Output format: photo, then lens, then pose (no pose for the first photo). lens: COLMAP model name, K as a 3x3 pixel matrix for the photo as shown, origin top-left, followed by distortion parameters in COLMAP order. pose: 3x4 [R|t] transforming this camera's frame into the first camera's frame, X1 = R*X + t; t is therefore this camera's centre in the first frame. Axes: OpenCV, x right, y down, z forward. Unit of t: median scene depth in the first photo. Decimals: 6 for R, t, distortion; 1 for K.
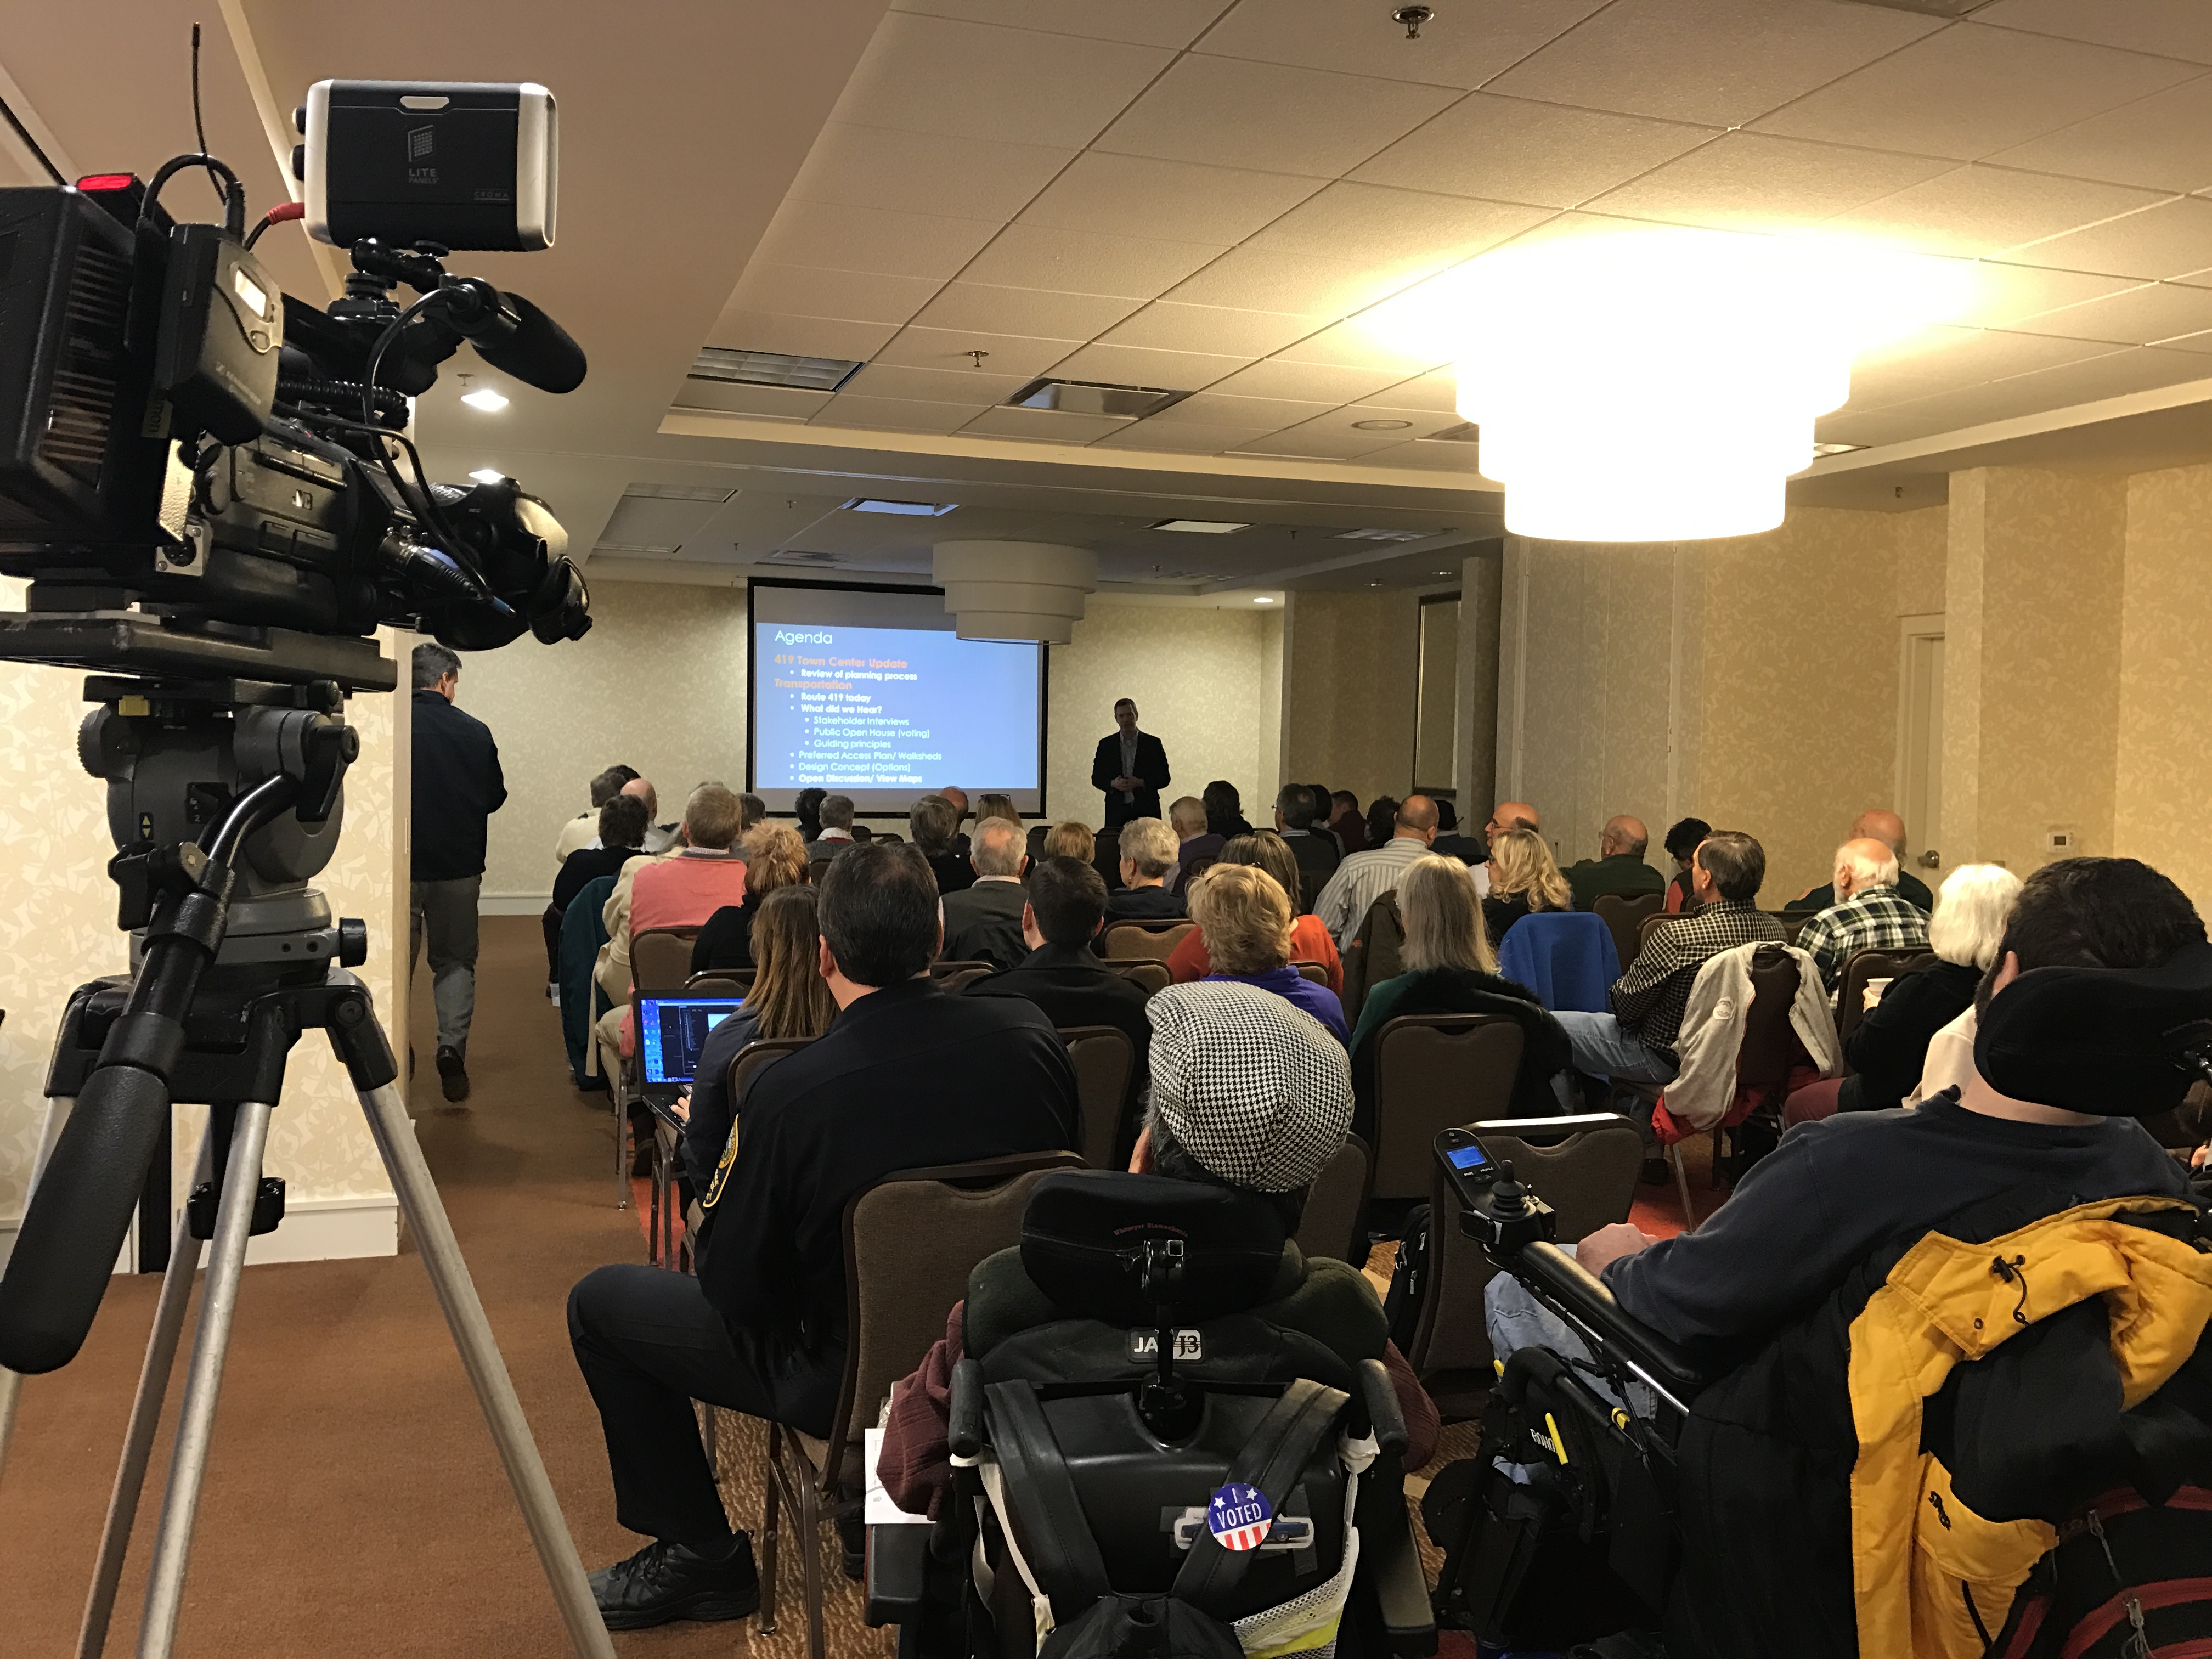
lens RADIAL K [[1815.4, 0, 1080.3], [0, 1815.4, 817.7], [0, 0, 1]] dist [0.030544, -0.030137]
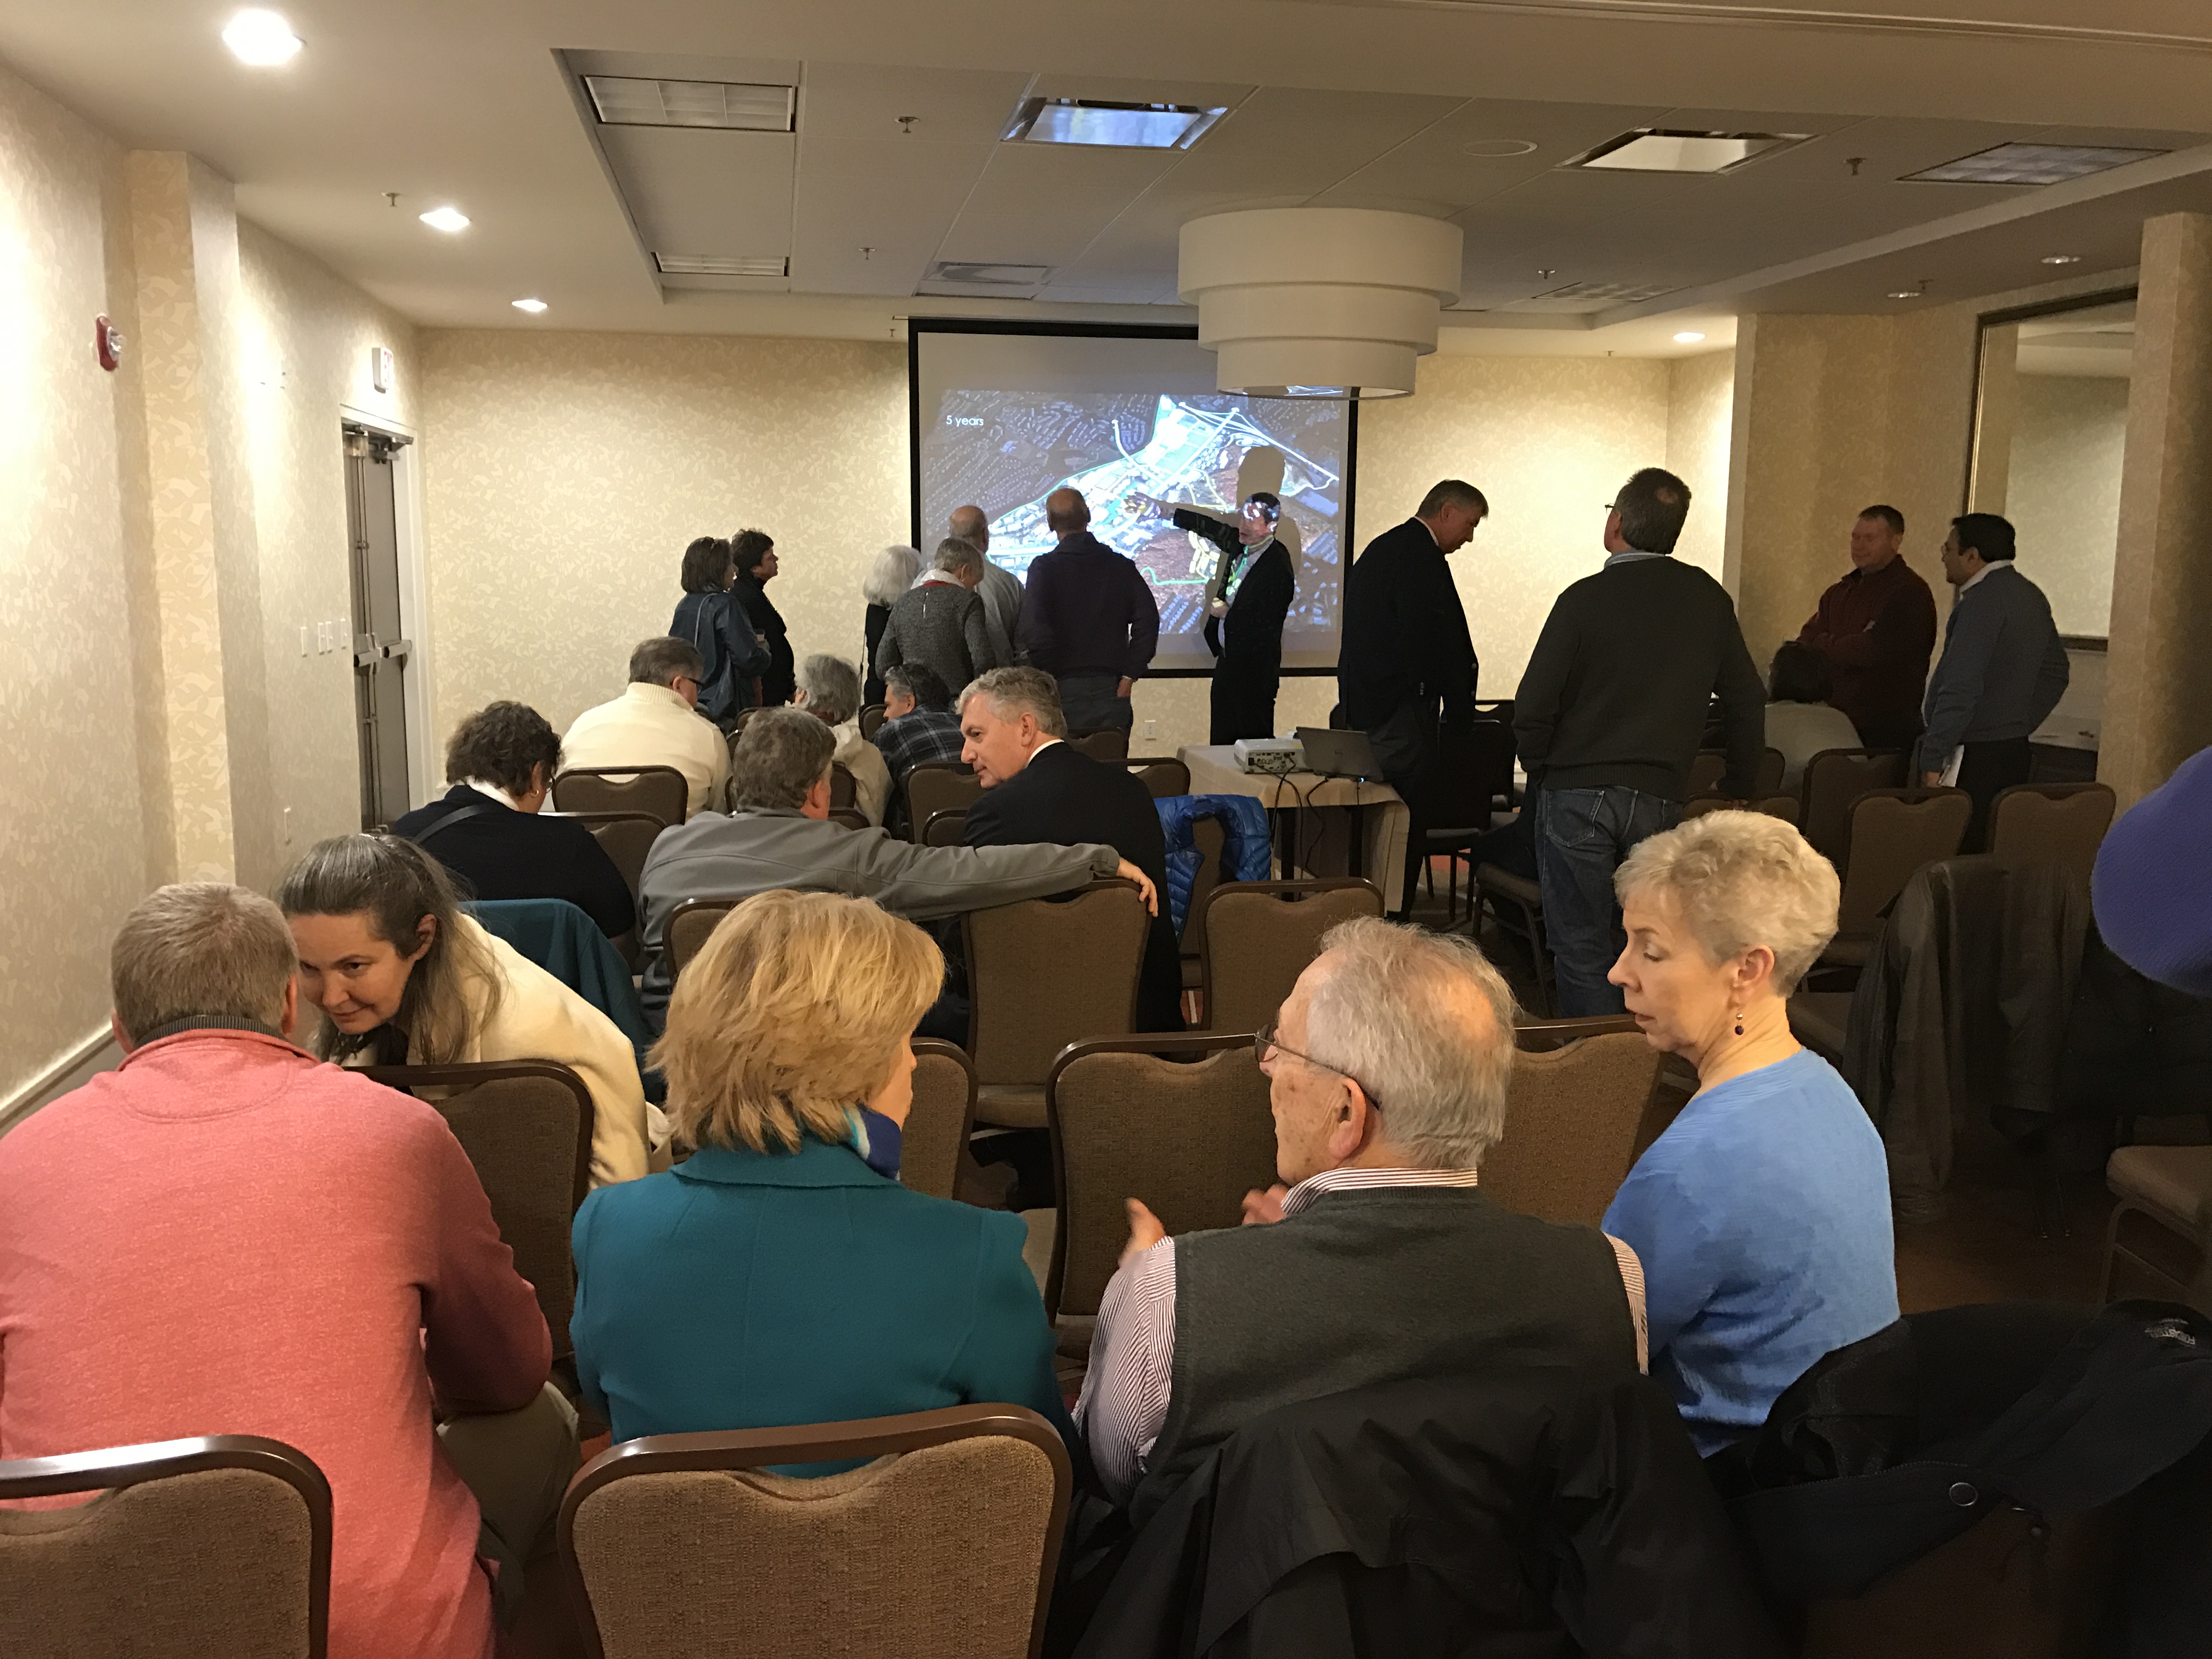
lens RADIAL K [[1815.4, 0, 1113.9], [0, 1815.4, 829.3], [0, 0, 1]] dist [0.030544, -0.030137]
pose [[0.991429, 0.006848, -0.130469, -0.111636], [0.007892, 0.993663, 0.112120, -0.120359], [0.130410, -0.112189, 0.985092, 1.960883]]
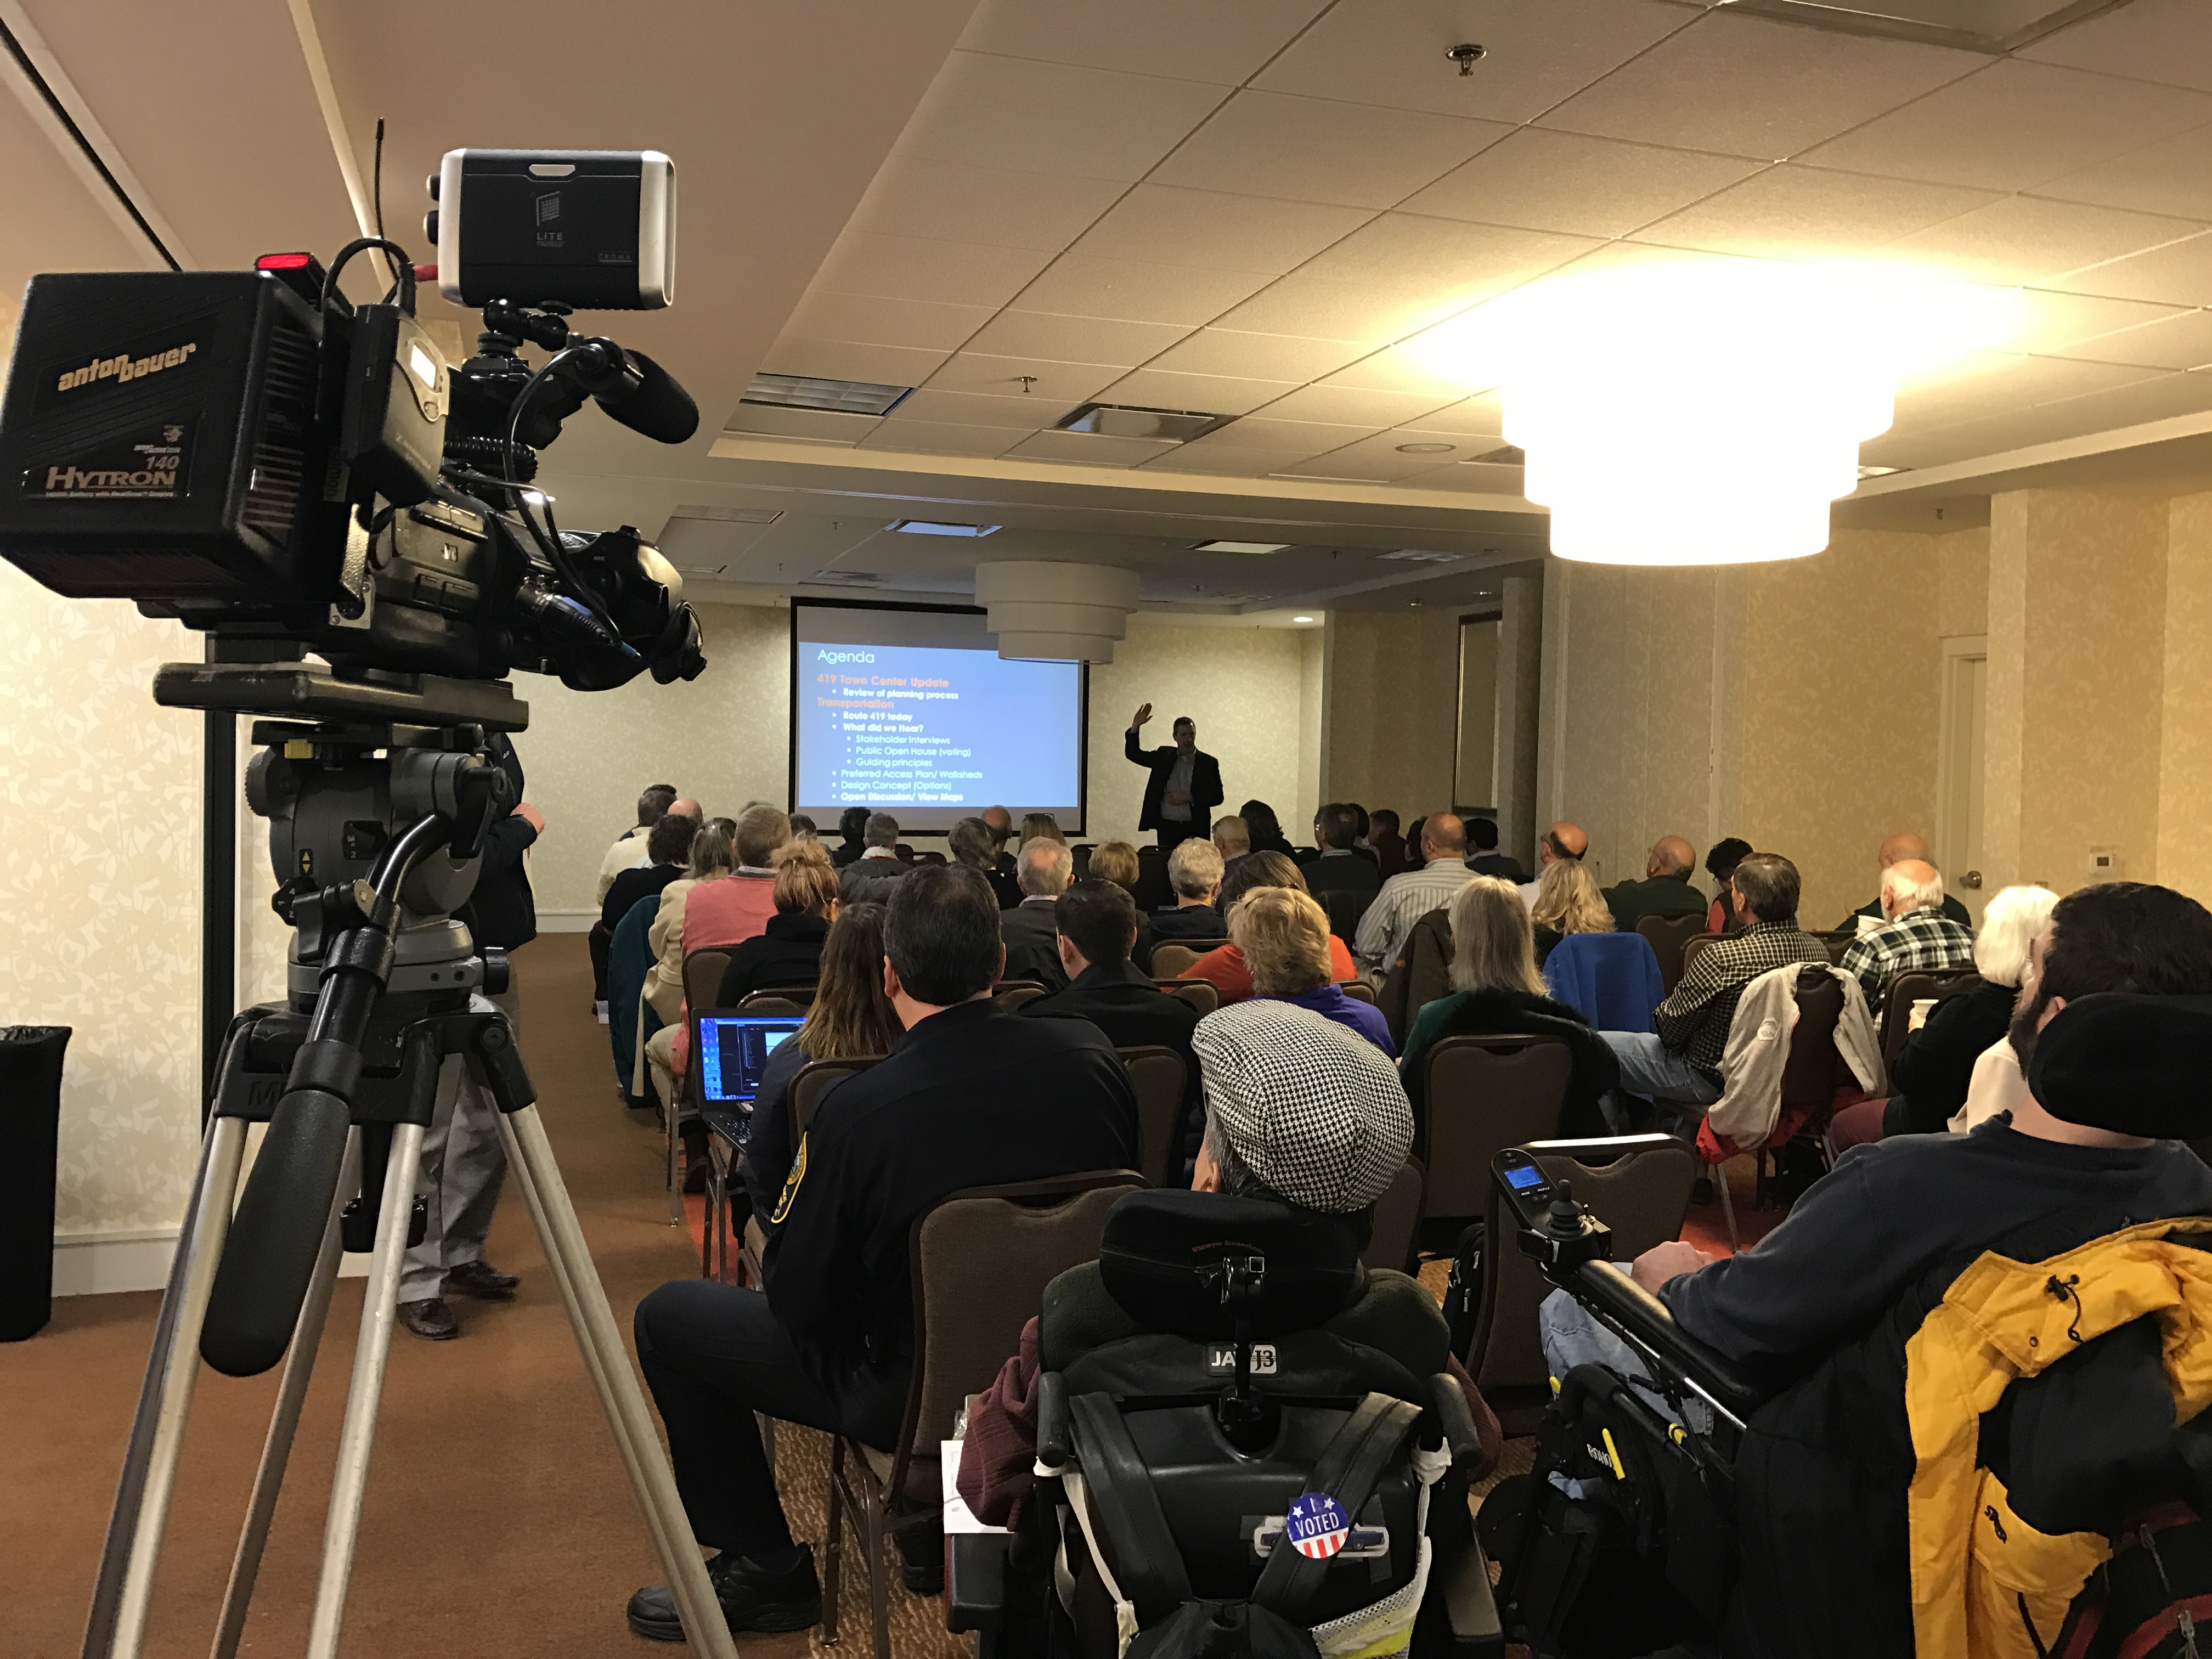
lens RADIAL K [[1815.4, 0, 1100.7], [0, 1815.4, 823.8], [0, 0, 1]] dist [0.030544, -0.030137]
pose [[0.999967, 0.001281, -0.008082, -0.018496], [-0.001329, 0.999981, -0.005993, -0.005108], [0.008074, 0.006004, 0.999949, -0.024155]]
